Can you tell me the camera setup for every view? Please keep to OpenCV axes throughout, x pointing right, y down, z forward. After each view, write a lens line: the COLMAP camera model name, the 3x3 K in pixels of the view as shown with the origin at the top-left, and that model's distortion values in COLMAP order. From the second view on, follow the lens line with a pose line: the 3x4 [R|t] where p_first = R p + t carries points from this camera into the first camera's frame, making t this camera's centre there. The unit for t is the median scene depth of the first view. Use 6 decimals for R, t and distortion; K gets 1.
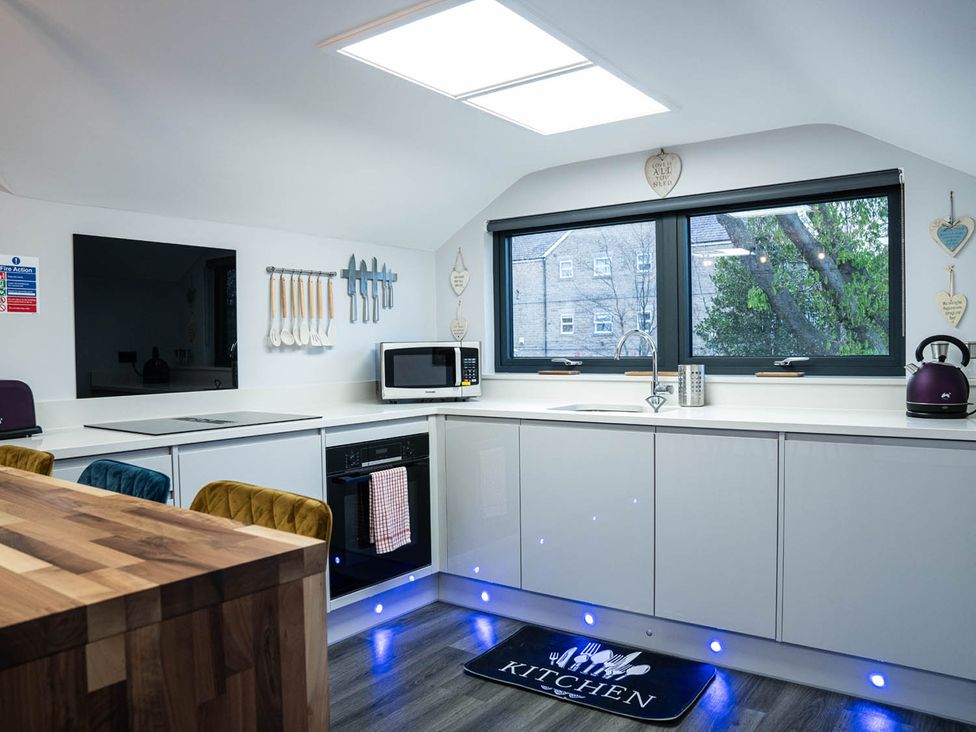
lens RADIAL K [[749.1, 0, 488.0], [0, 749.1, 366.0], [0, 0, 1]] dist [-0.131621, 0.098901]
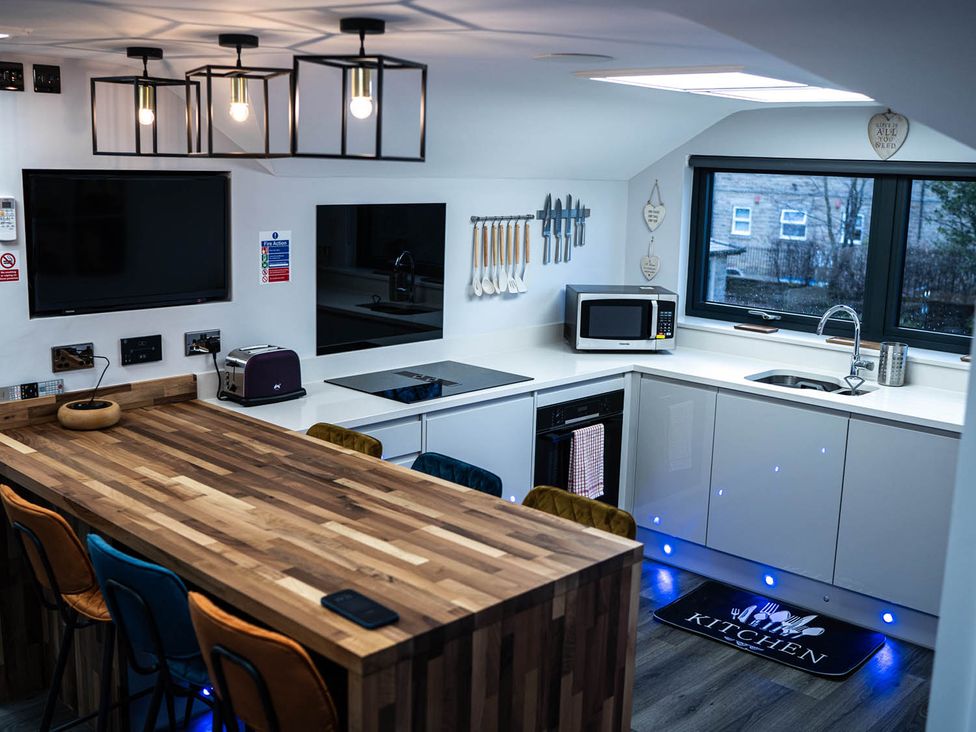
lens RADIAL K [[1052.6, 0, 488.0], [0, 1052.6, 366.0], [0, 0, 1]] dist [-0.110917, 0.143621]
pose [[0.990873, 0.064373, -0.118434, -0.099695], [-0.044129, 0.985099, 0.166230, -0.178652], [0.127370, -0.159487, 0.978949, -0.436916]]
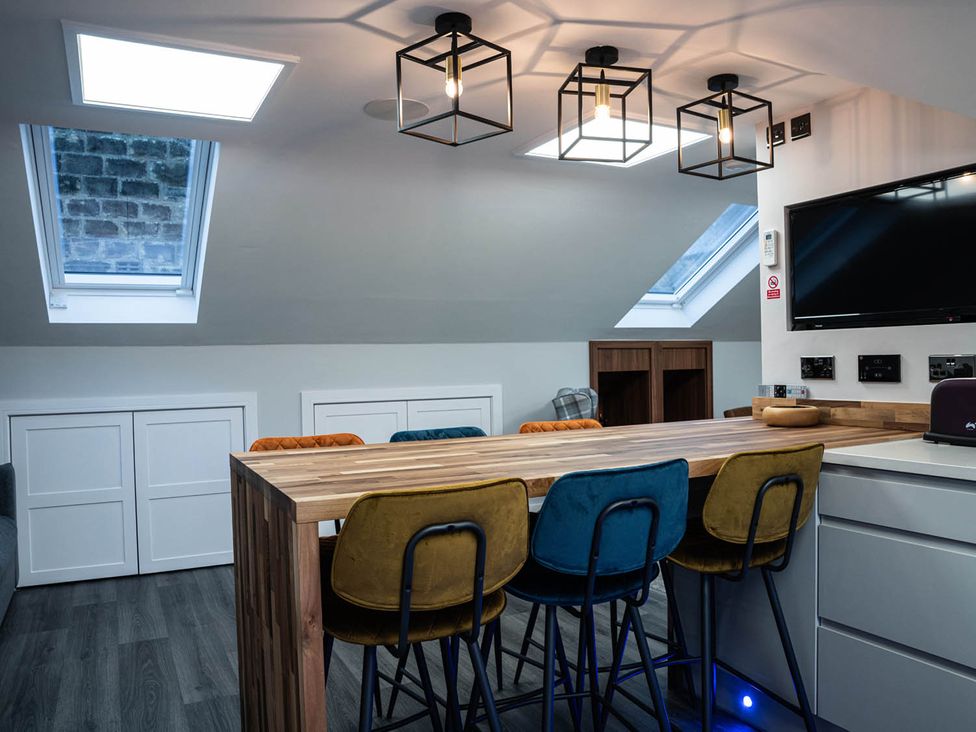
lens RADIAL K [[749.1, 0, 488.0], [0, 749.1, 366.0], [0, 0, 1]] dist [-0.131621, 0.098901]
pose [[-0.442479, 0.027327, -0.896362, 0.260756], [0.001495, 0.999557, 0.029735, -0.016260], [0.896778, 0.011817, -0.442324, 0.600545]]
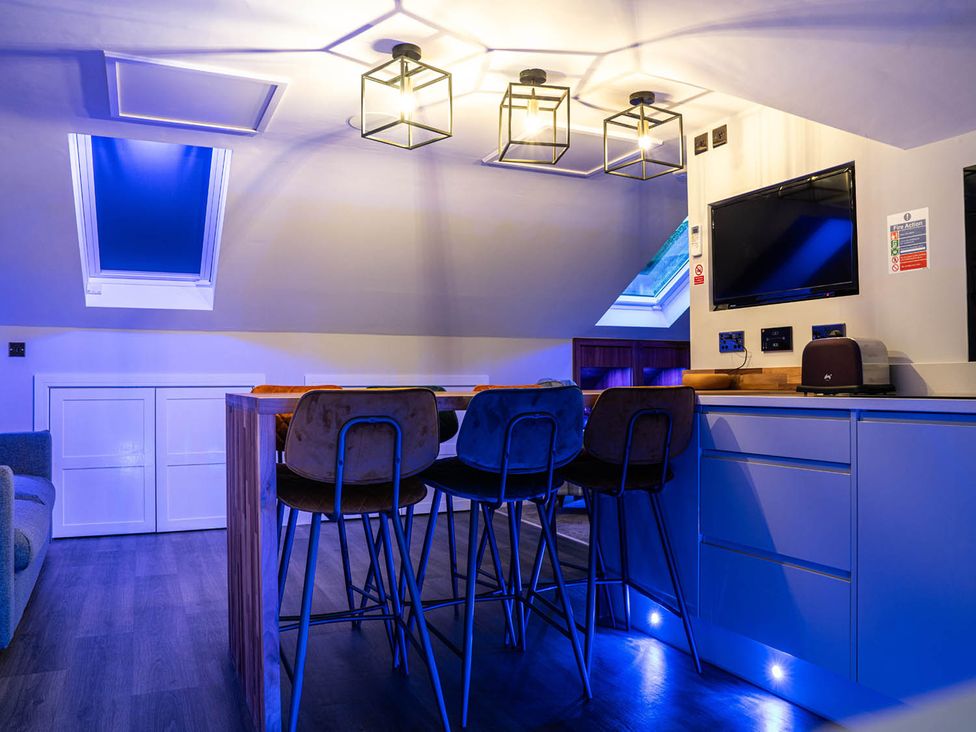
lens RADIAL K [[749.1, 0, 488.0], [0, 749.1, 366.0], [0, 0, 1]] dist [-0.131621, 0.098901]
pose [[-0.475325, -0.004062, -0.879801, 0.358201], [-0.012578, 0.999919, 0.002179, 0.045369], [0.879720, 0.012102, -0.475338, 0.750406]]
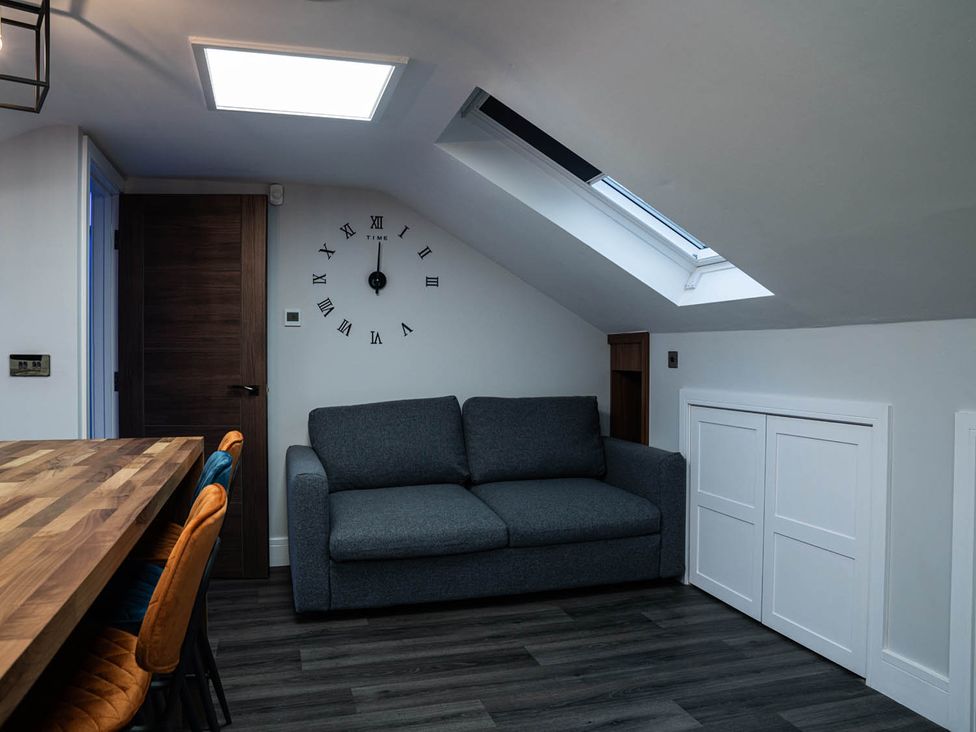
lens RADIAL K [[749.1, 0, 488.0], [0, 749.1, 366.0], [0, 0, 1]] dist [-0.131621, 0.098901]
pose [[-0.792721, 0.002406, 0.609579, -0.888898], [0.023863, 0.999348, 0.027087, -0.001062], [-0.609117, 0.036019, -0.792262, 0.497996]]
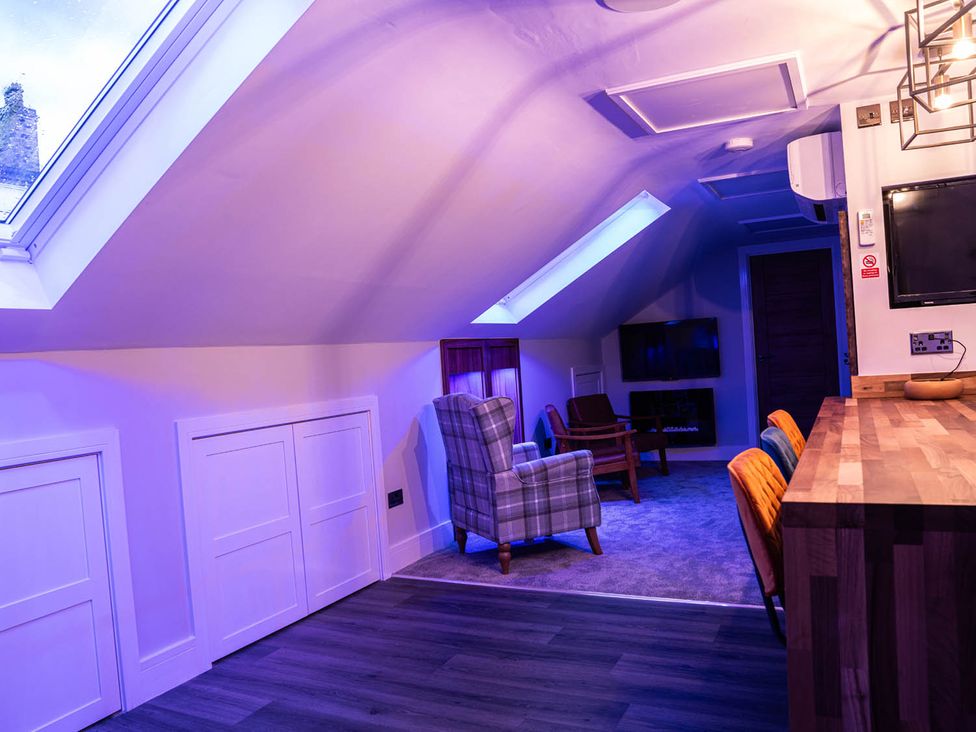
lens RADIAL K [[749.1, 0, 488.0], [0, 749.1, 366.0], [0, 0, 1]] dist [-0.131621, 0.098901]
pose [[0.172852, 0.014845, -0.984836, 0.103025], [0.036432, 0.999106, 0.021454, 0.001363], [0.984274, -0.039588, 0.172157, -0.103616]]
